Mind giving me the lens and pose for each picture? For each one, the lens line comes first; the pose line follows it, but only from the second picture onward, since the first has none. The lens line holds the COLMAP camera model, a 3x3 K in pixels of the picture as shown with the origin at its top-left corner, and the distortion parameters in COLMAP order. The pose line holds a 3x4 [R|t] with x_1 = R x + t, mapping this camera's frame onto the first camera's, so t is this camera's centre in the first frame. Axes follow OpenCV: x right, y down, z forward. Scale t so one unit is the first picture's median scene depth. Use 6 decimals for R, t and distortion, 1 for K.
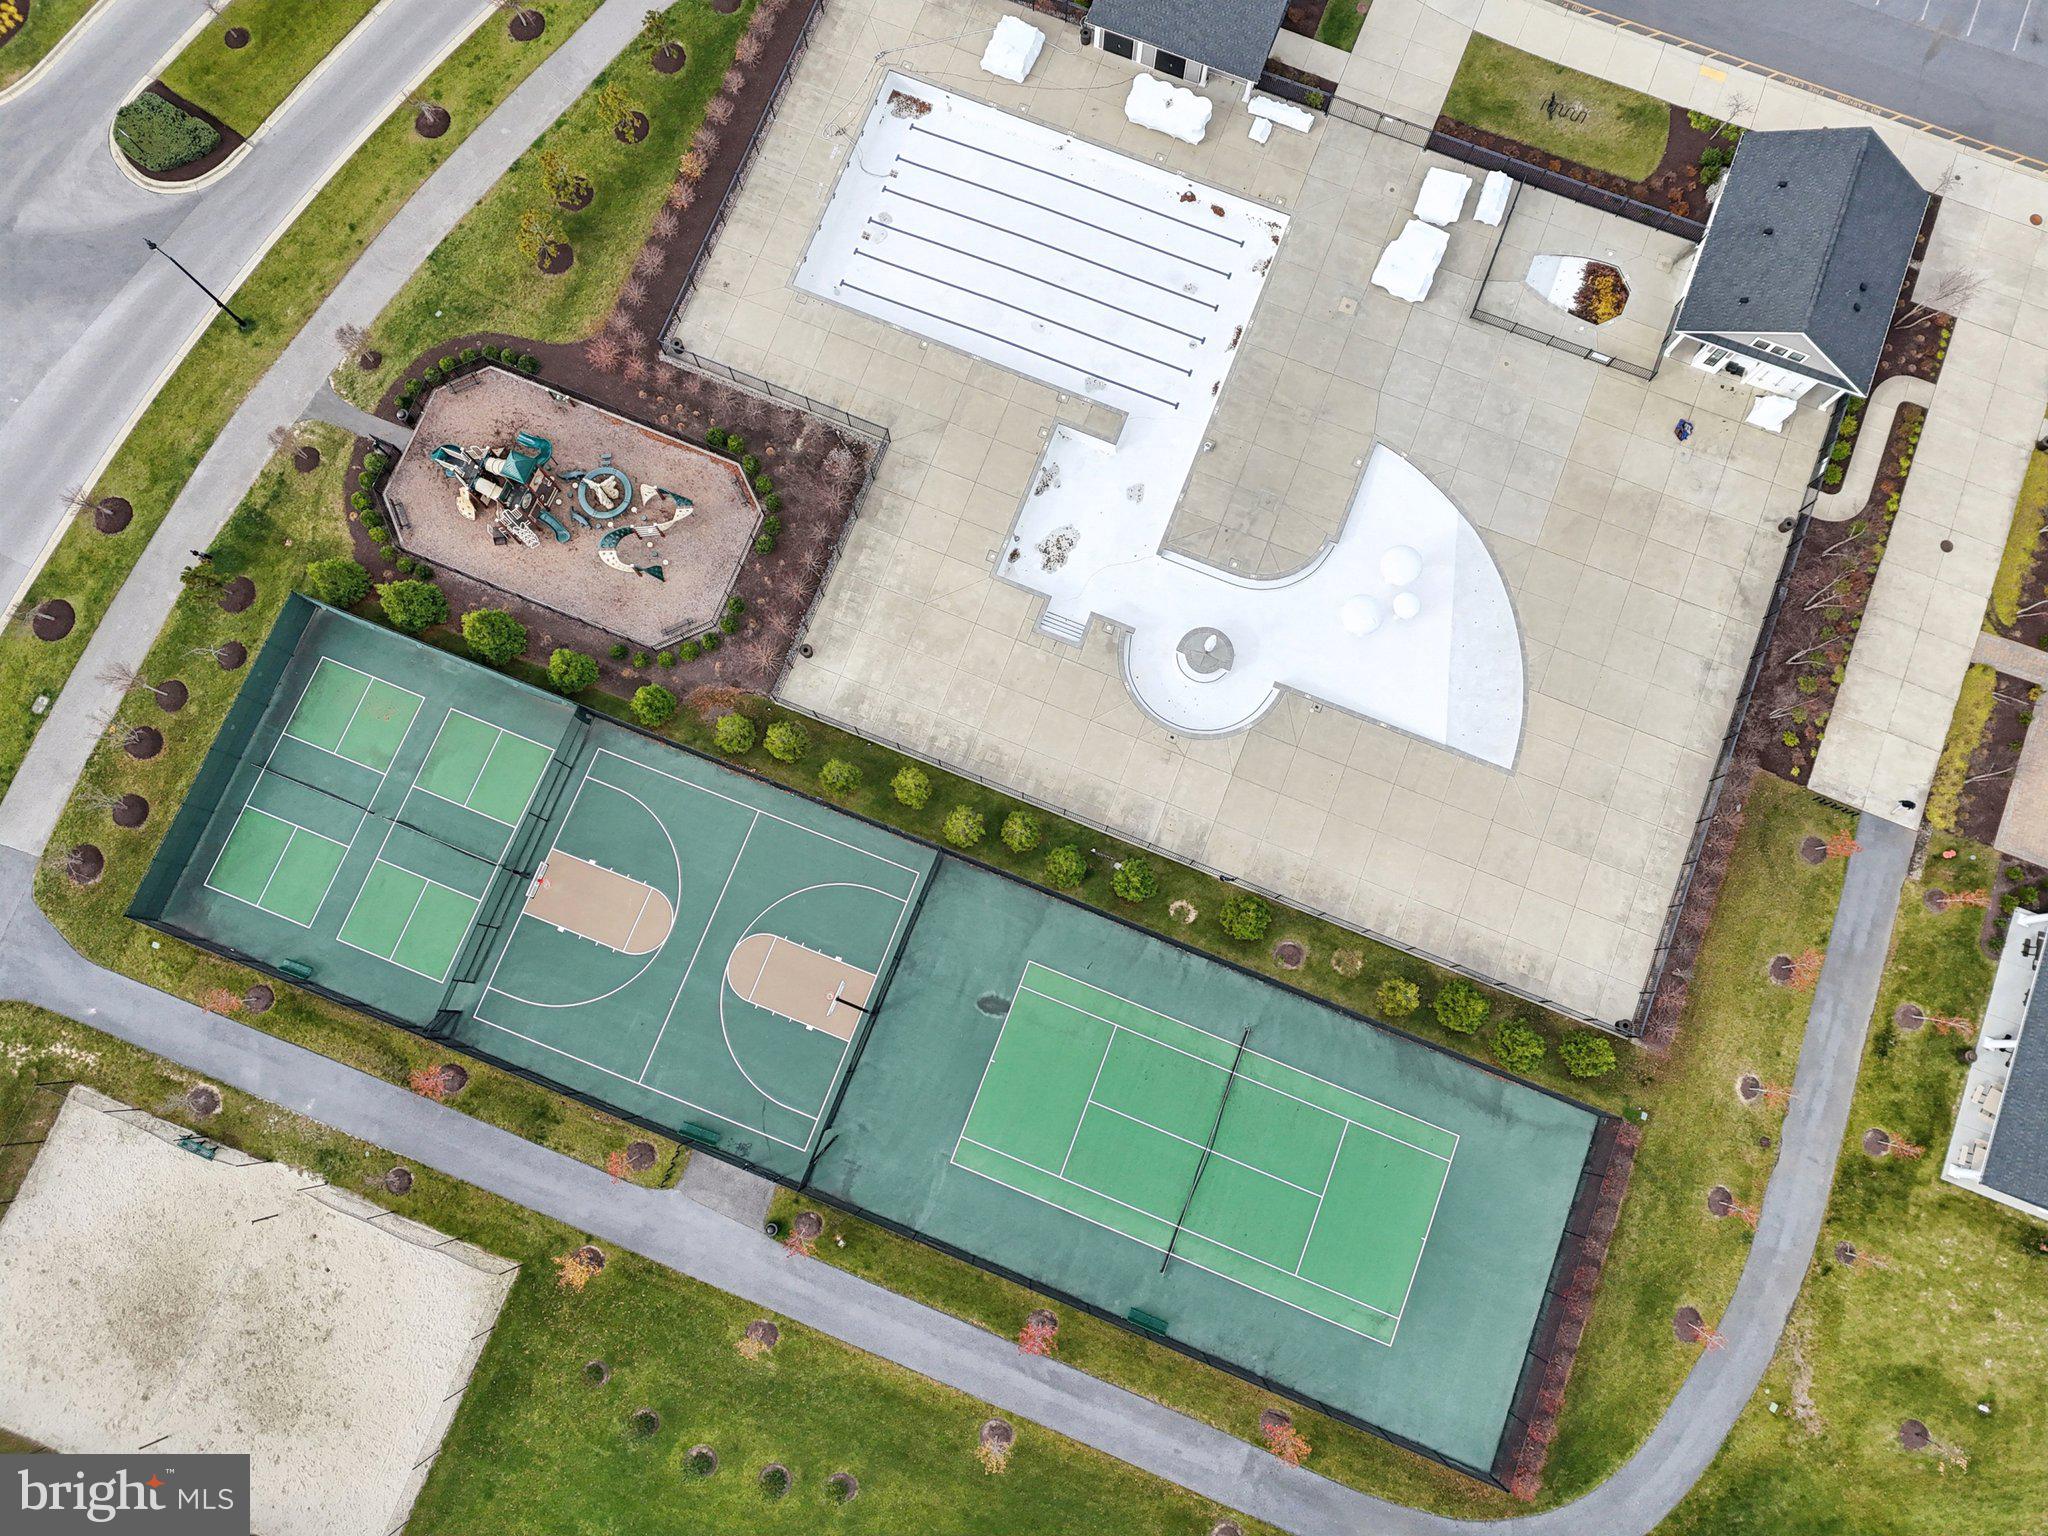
lens RADIAL K [[1480.8, 0, 1030.4], [0, 1480.8, 765.5], [0, 0, 1]] dist [0.075718, -0.070110]
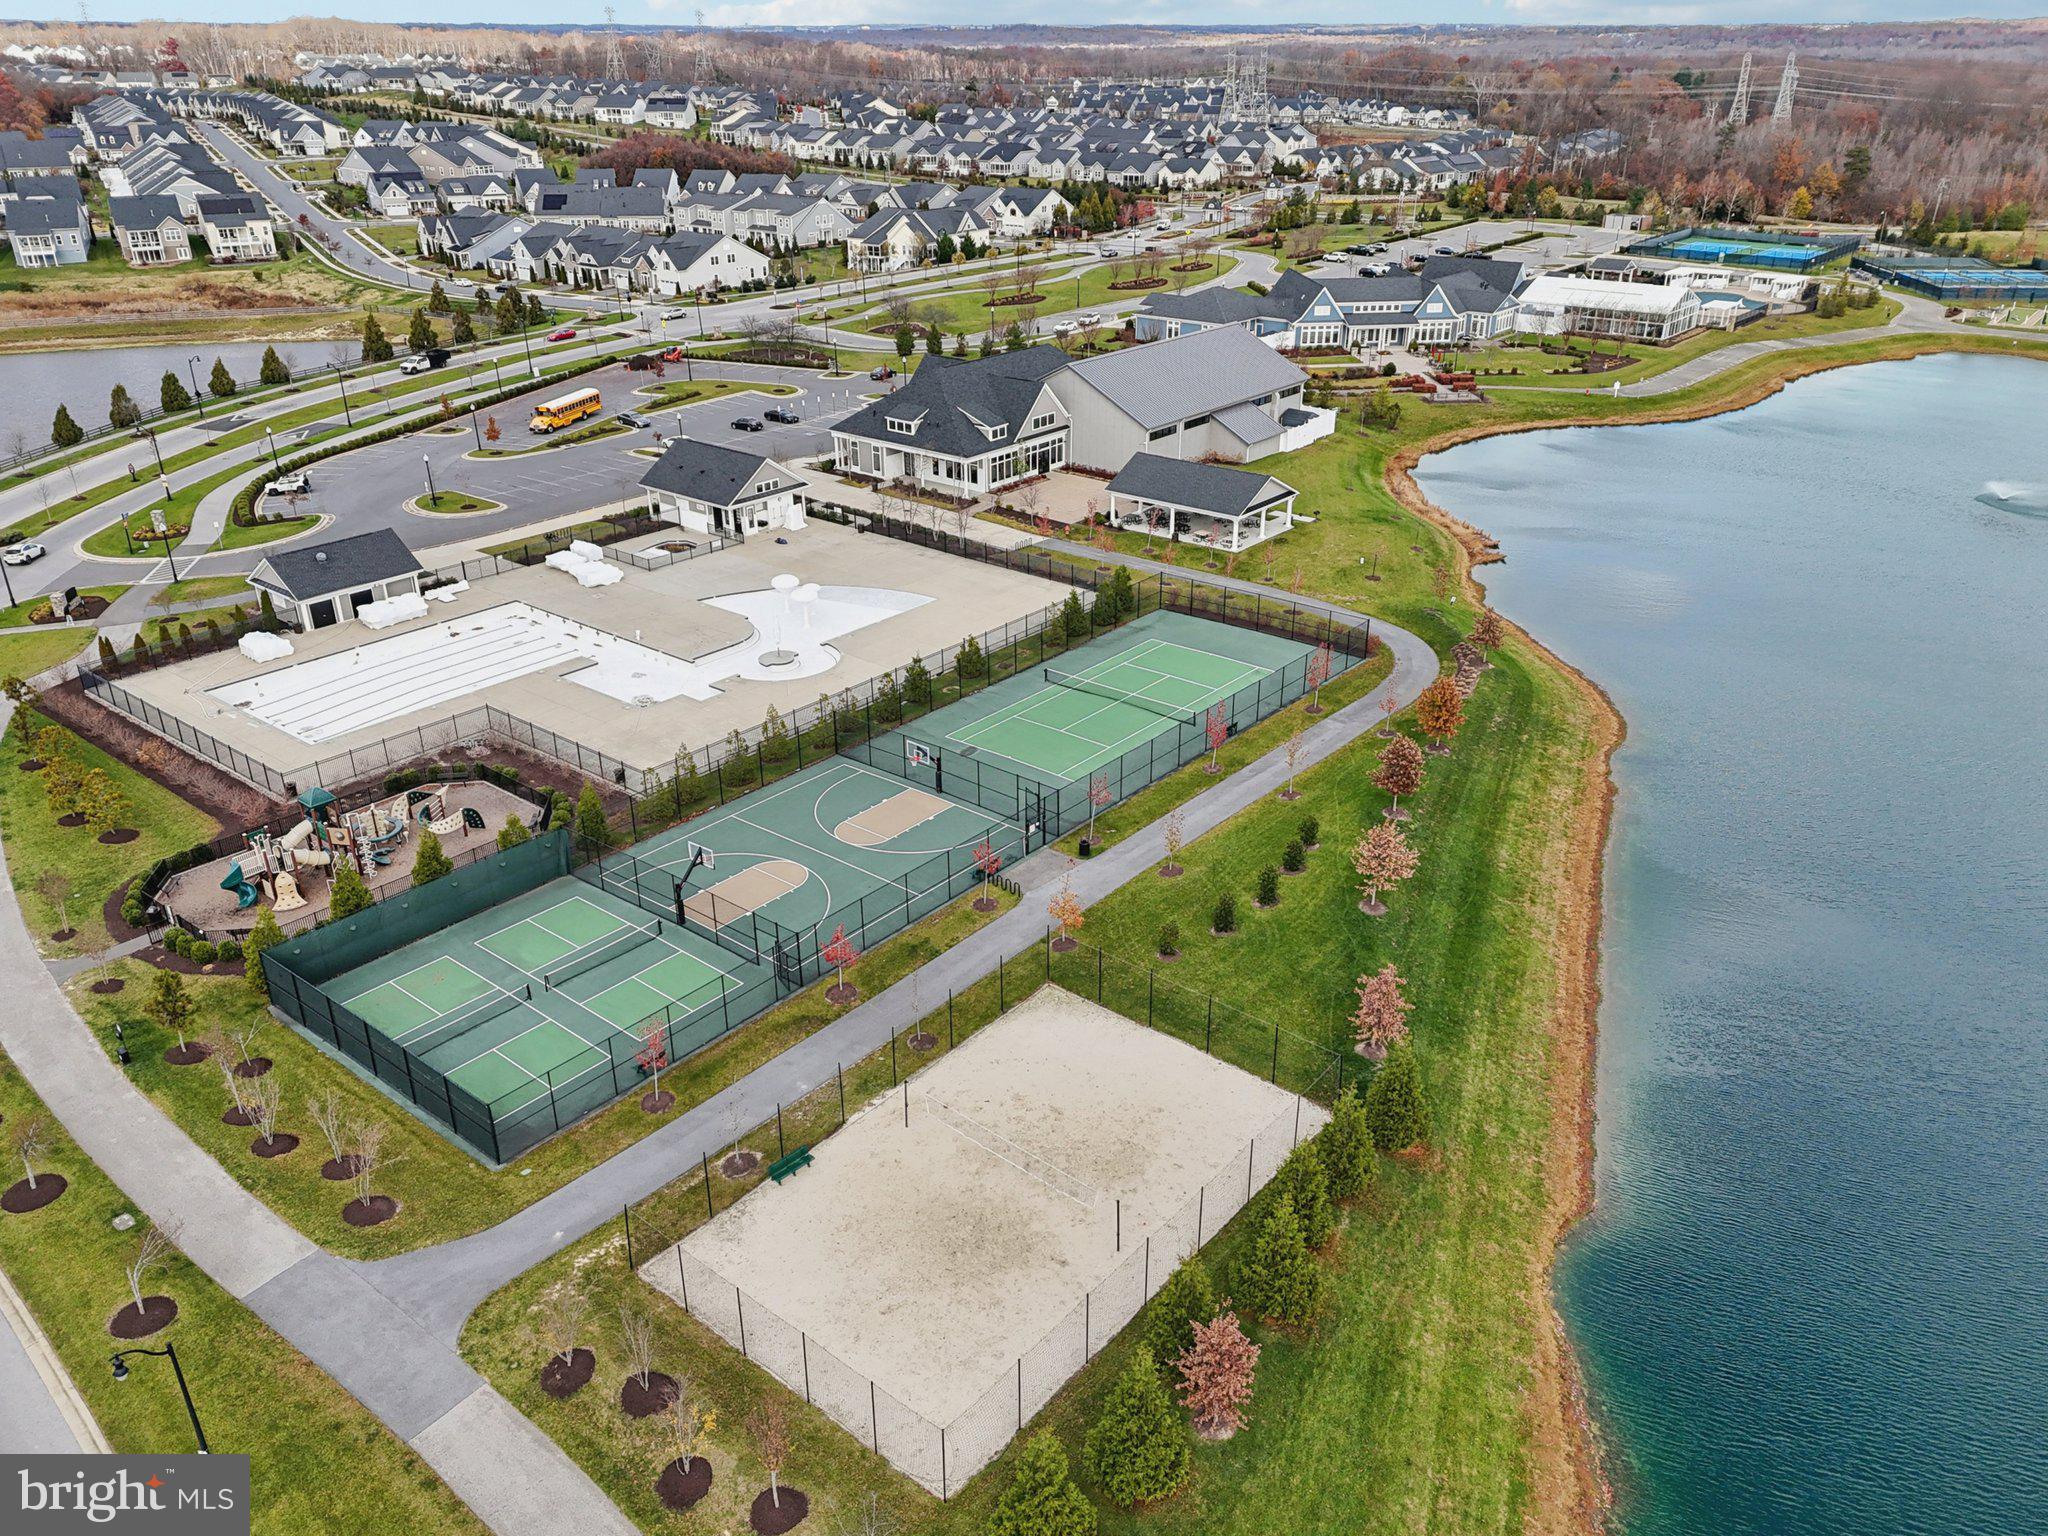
lens RADIAL K [[1529.4, 0, 1030.1], [0, 1529.4, 769.4], [0, 0, 1]] dist [0.109552, -0.125797]
pose [[0.303829, -0.415930, 0.857141, -1.076962], [0.937572, 0.290363, -0.191440, 0.446242], [-0.169256, 0.861795, 0.478185, 0.382528]]
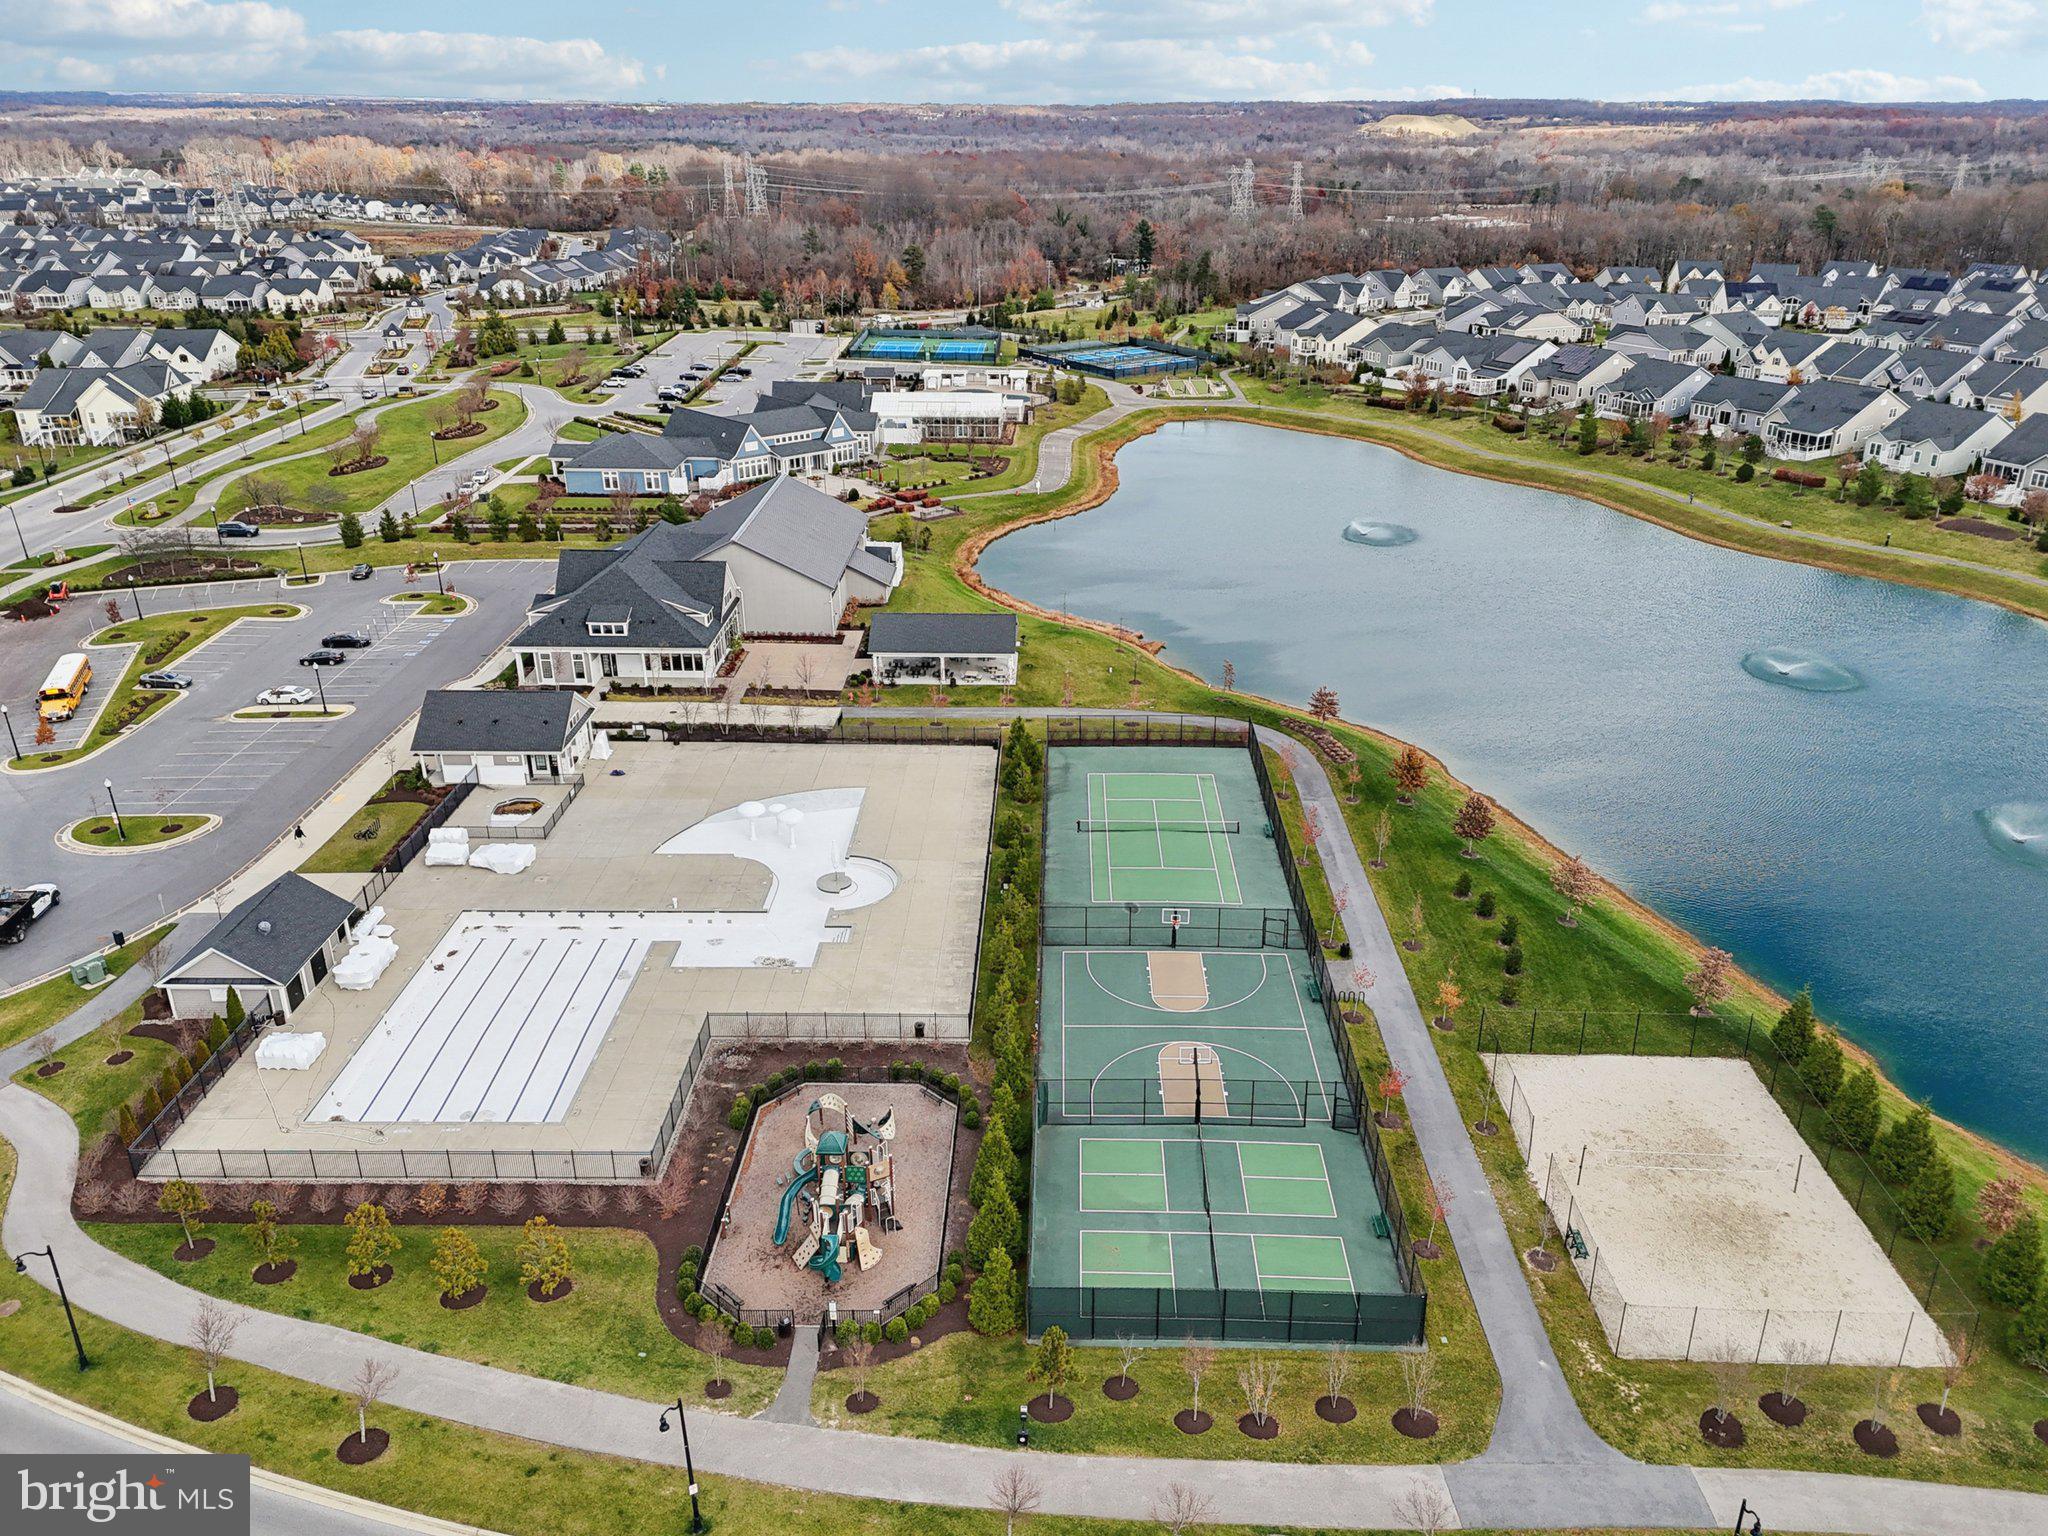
lens RADIAL K [[1529.4, 0, 1030.1], [0, 1529.4, 769.4], [0, 0, 1]] dist [0.109552, -0.125797]
pose [[-0.347816, -0.376511, 0.858641, -1.137566], [0.921338, 0.032381, 0.387412, -0.469990], [-0.173669, 0.925846, 0.335631, 0.403958]]
